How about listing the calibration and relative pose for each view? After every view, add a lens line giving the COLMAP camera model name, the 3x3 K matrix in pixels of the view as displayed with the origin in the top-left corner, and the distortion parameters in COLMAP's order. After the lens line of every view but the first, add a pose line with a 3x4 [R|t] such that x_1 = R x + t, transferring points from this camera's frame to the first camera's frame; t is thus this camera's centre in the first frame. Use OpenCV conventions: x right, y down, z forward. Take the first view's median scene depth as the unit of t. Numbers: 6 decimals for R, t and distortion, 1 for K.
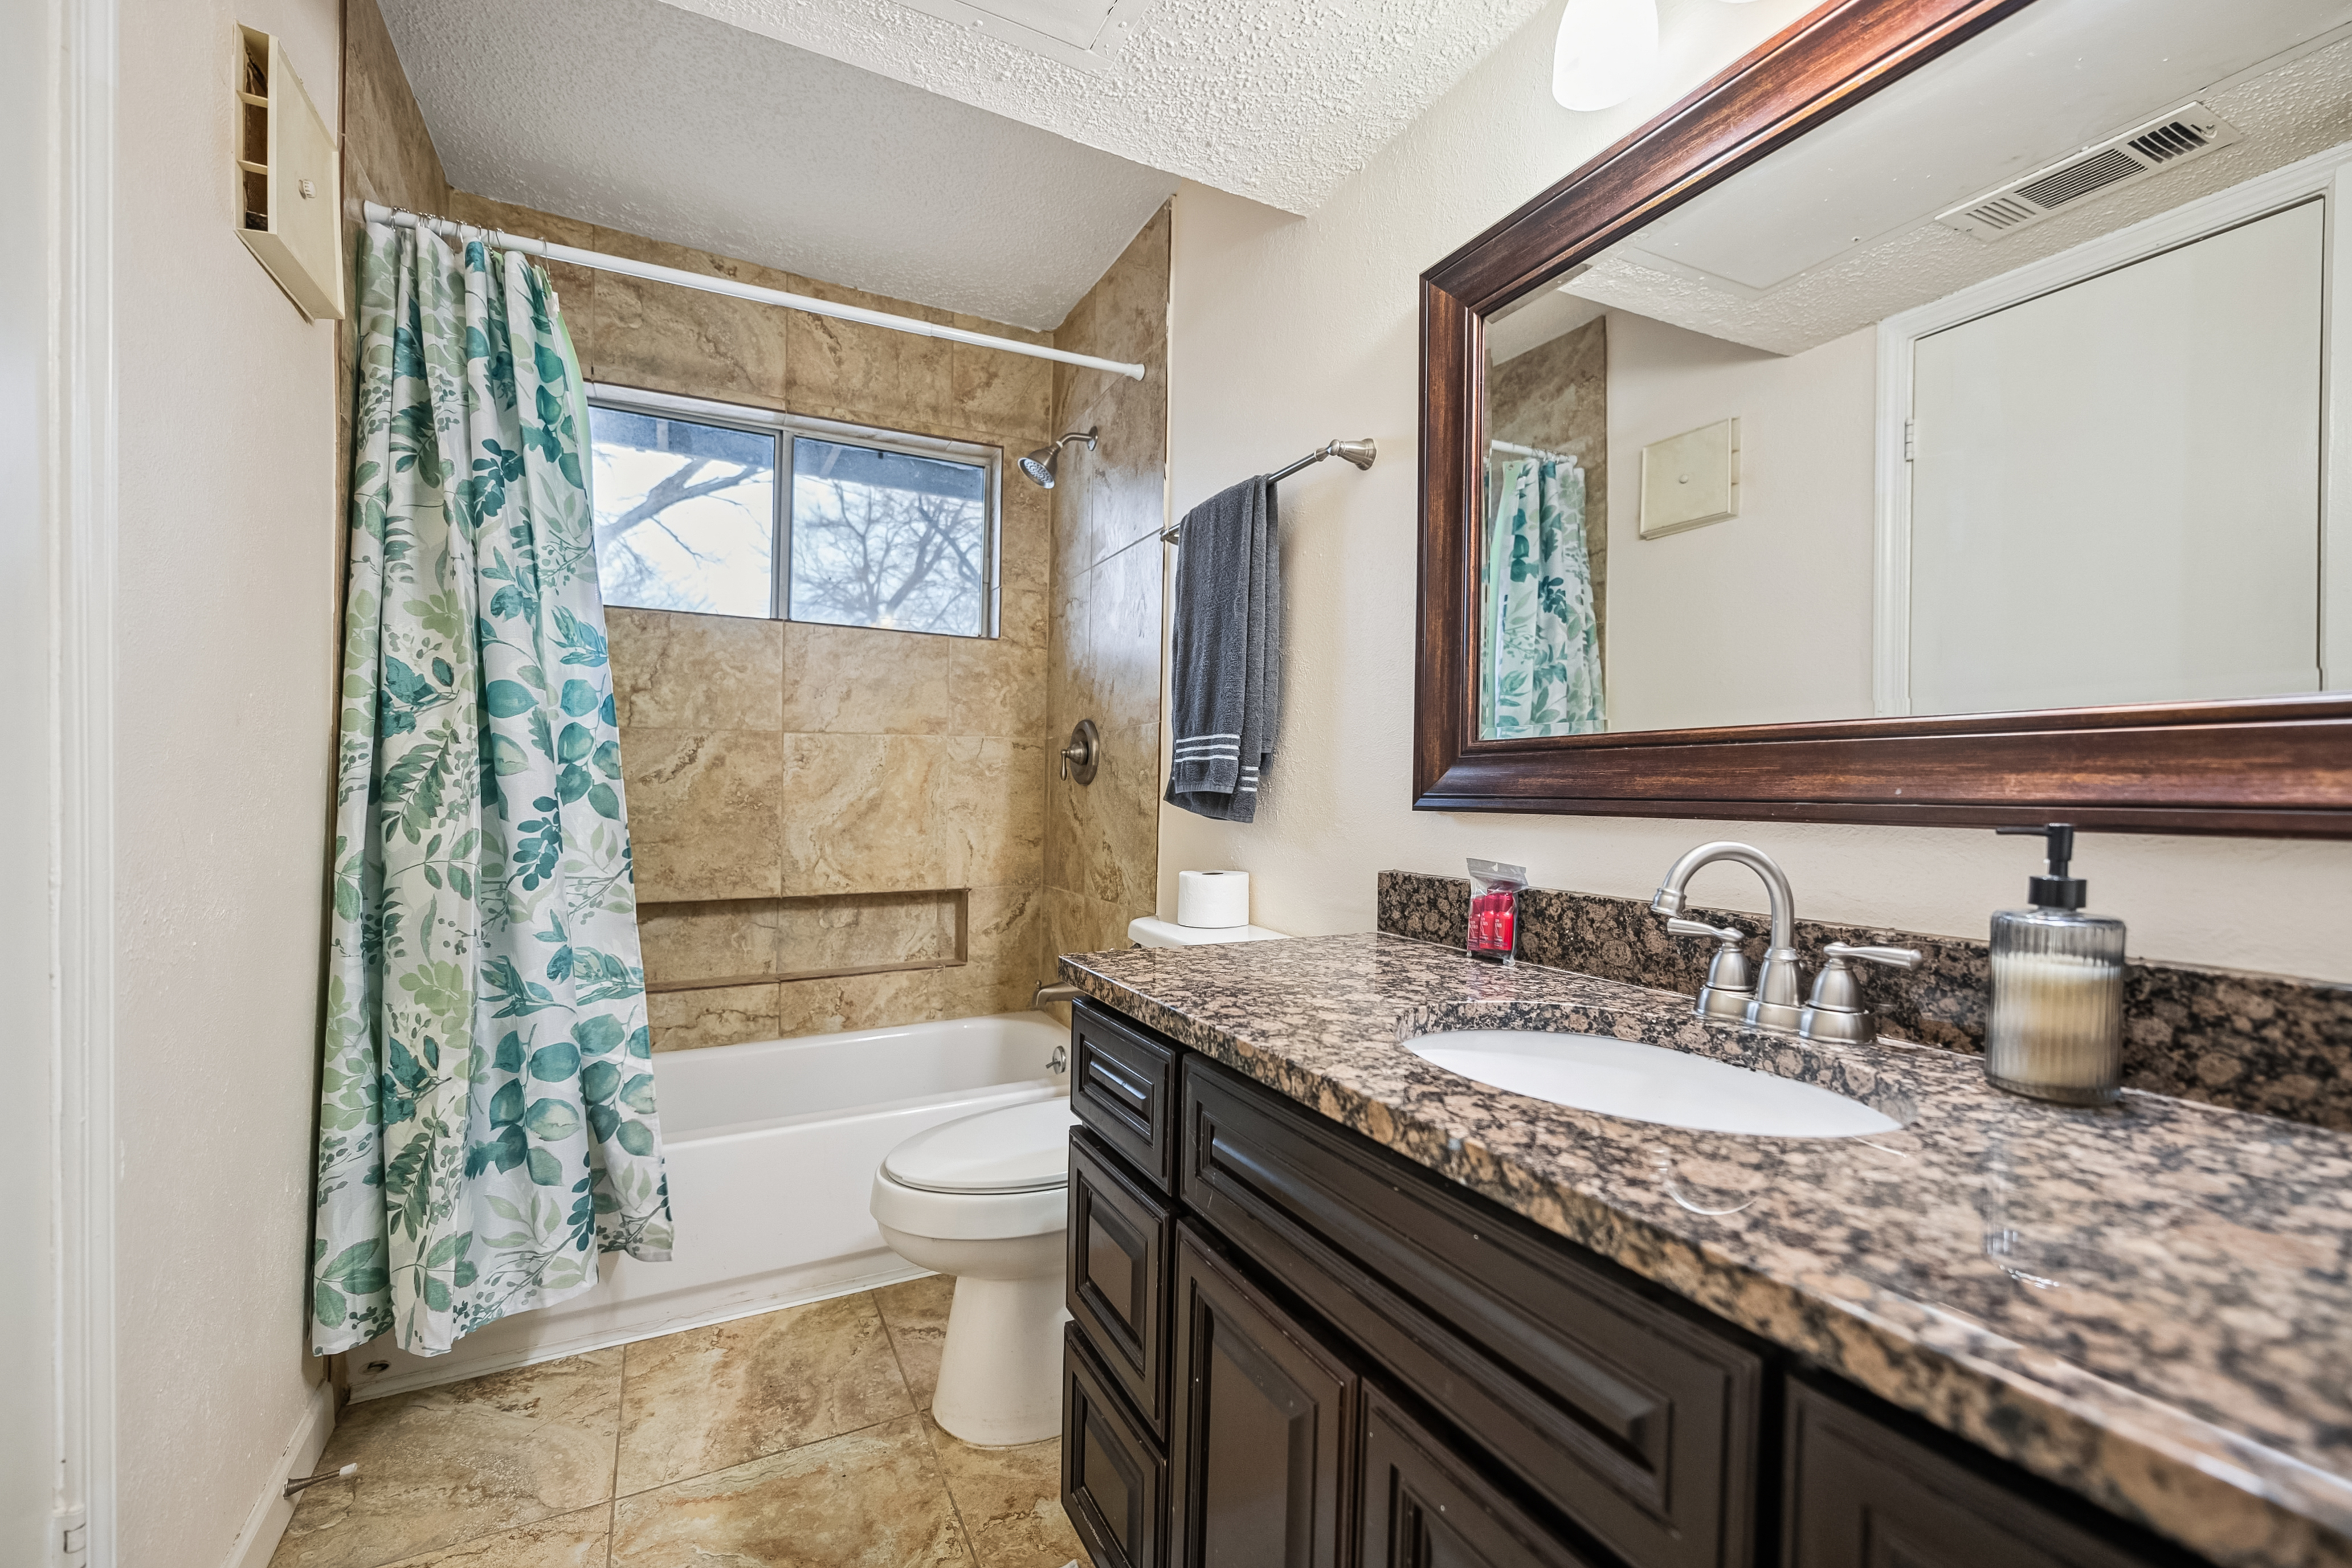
lens RADIAL K [[946.4, 0, 1176.9], [0, 946.4, 768.5], [0, 0, 1]] dist [-0.000344, -0.000056]
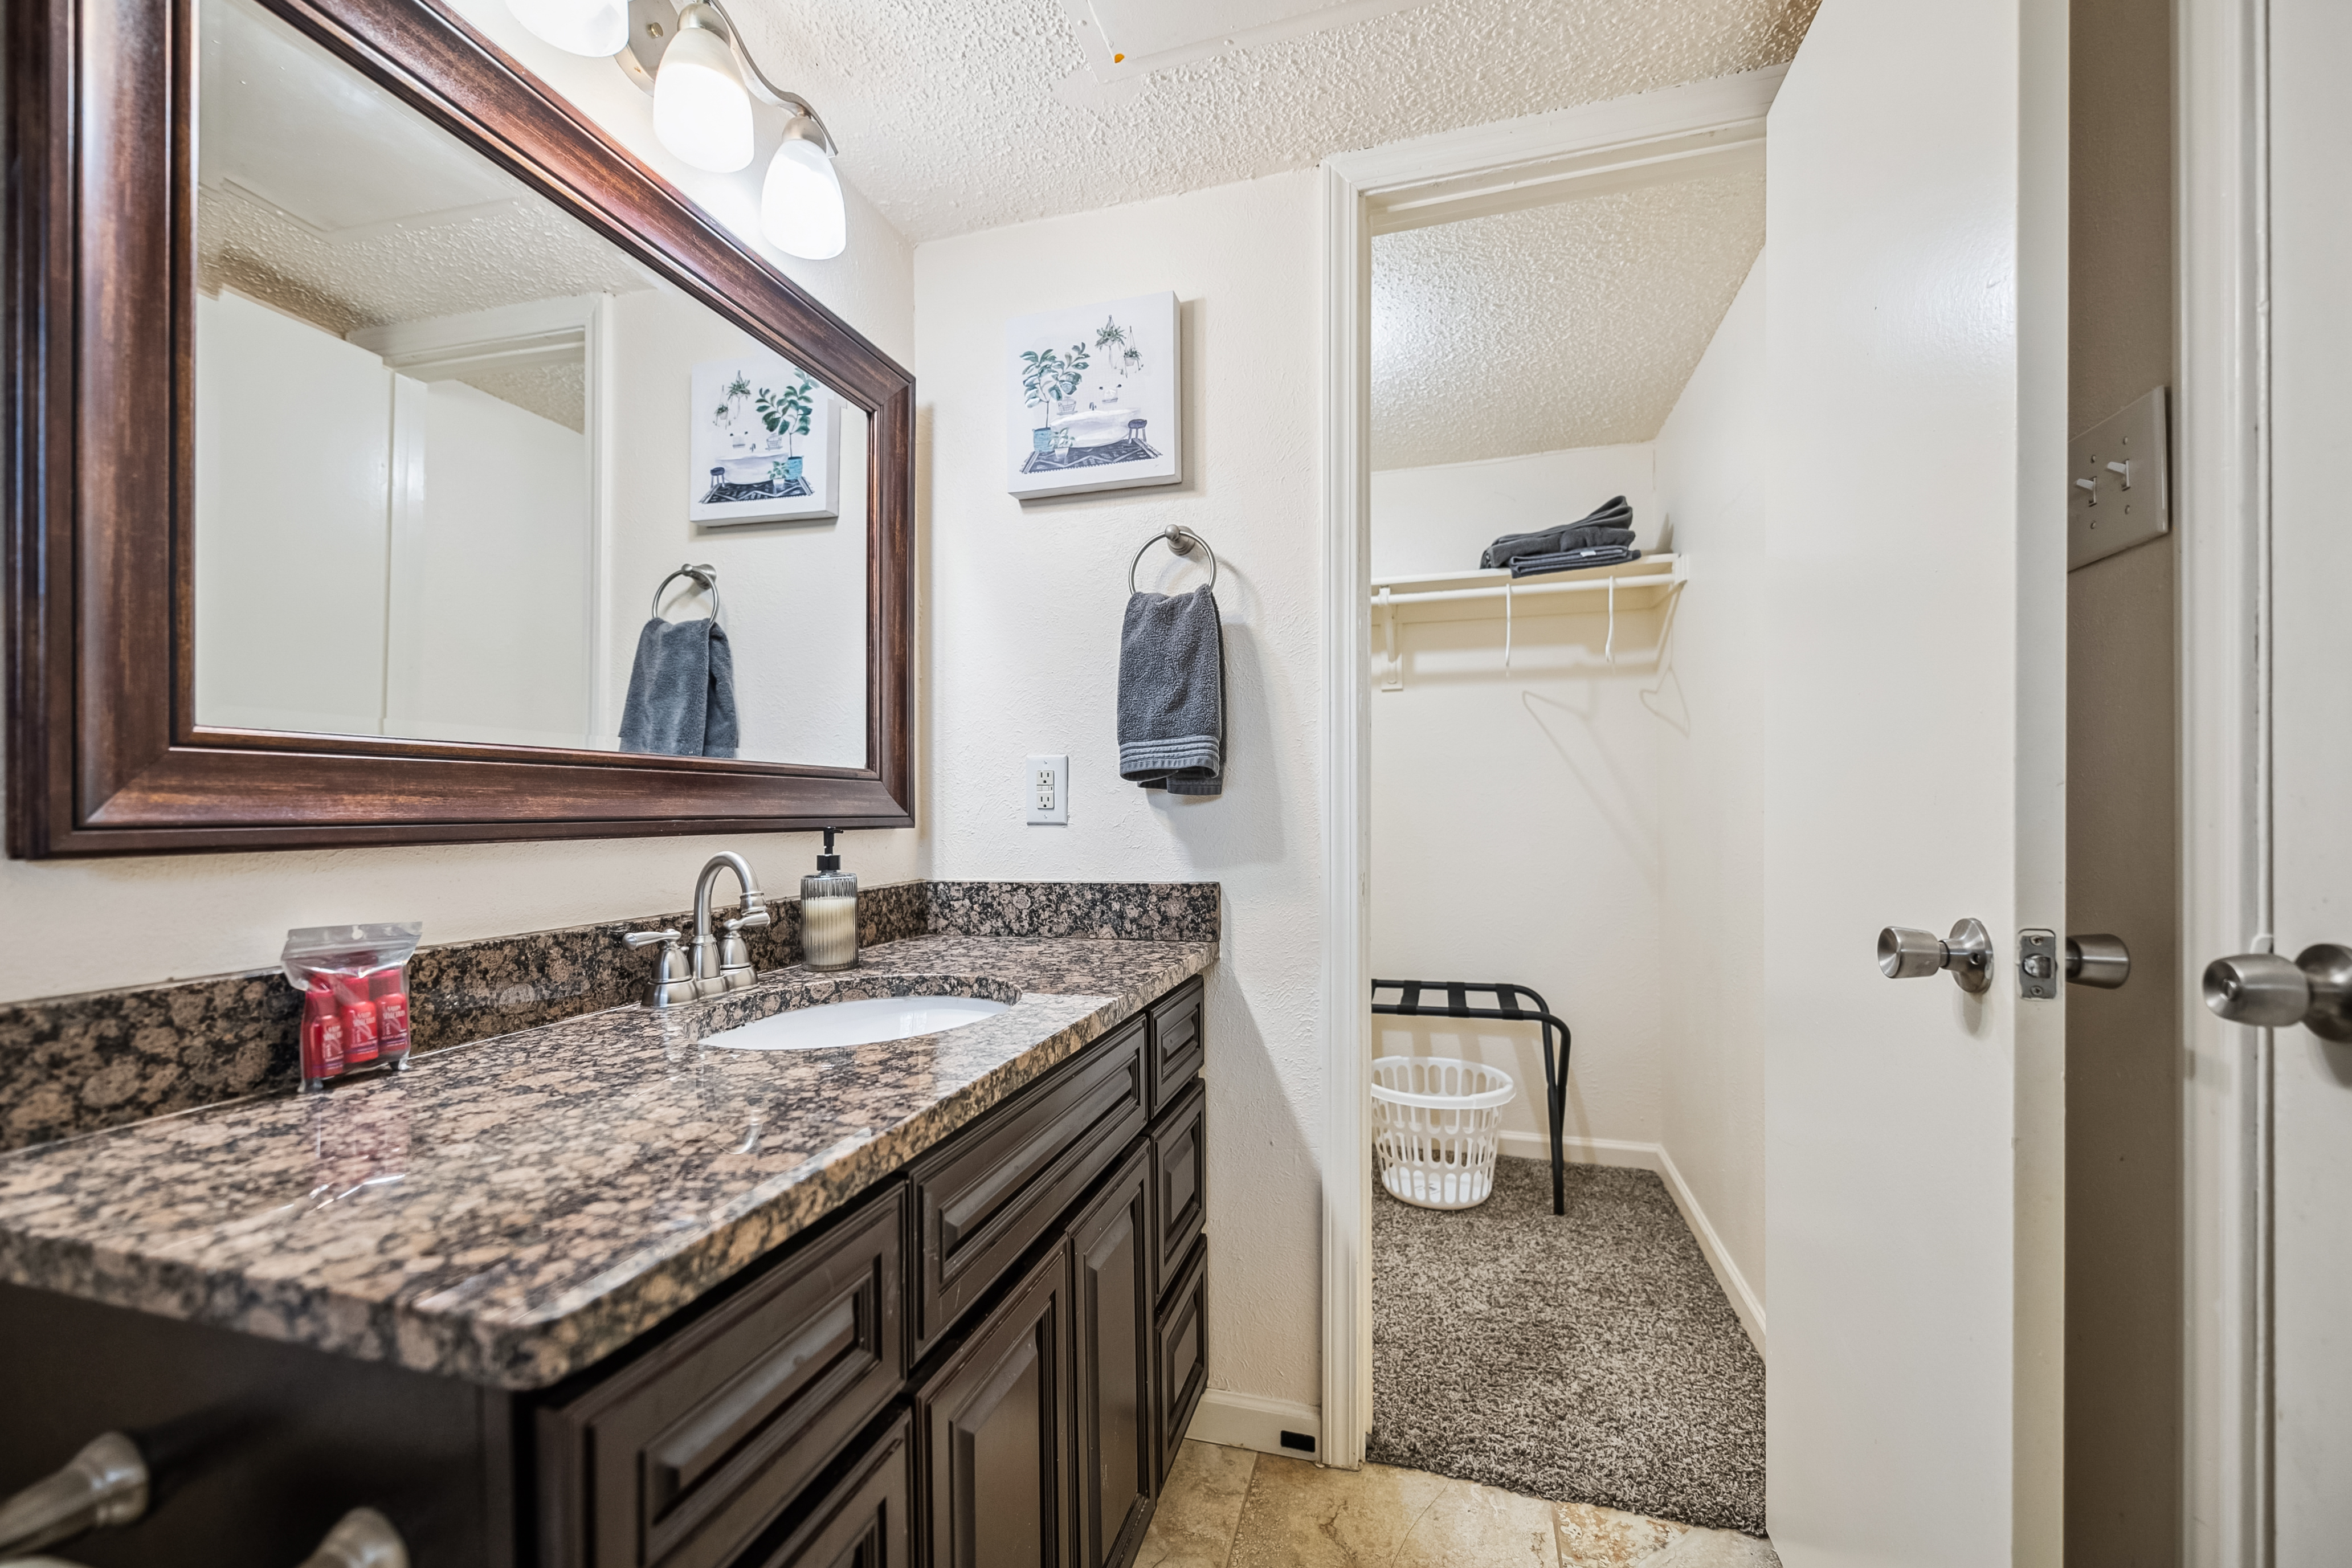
lens RADIAL K [[972.9, 0, 1174.6], [0, 972.9, 828.4], [0, 0, 1]] dist [0.000423, 0.000010]
pose [[-0.716969, -0.016753, 0.696903, -0.609732], [-0.014543, 0.999853, 0.009074, 0.021955], [-0.696953, -0.003629, -0.717108, 1.264744]]
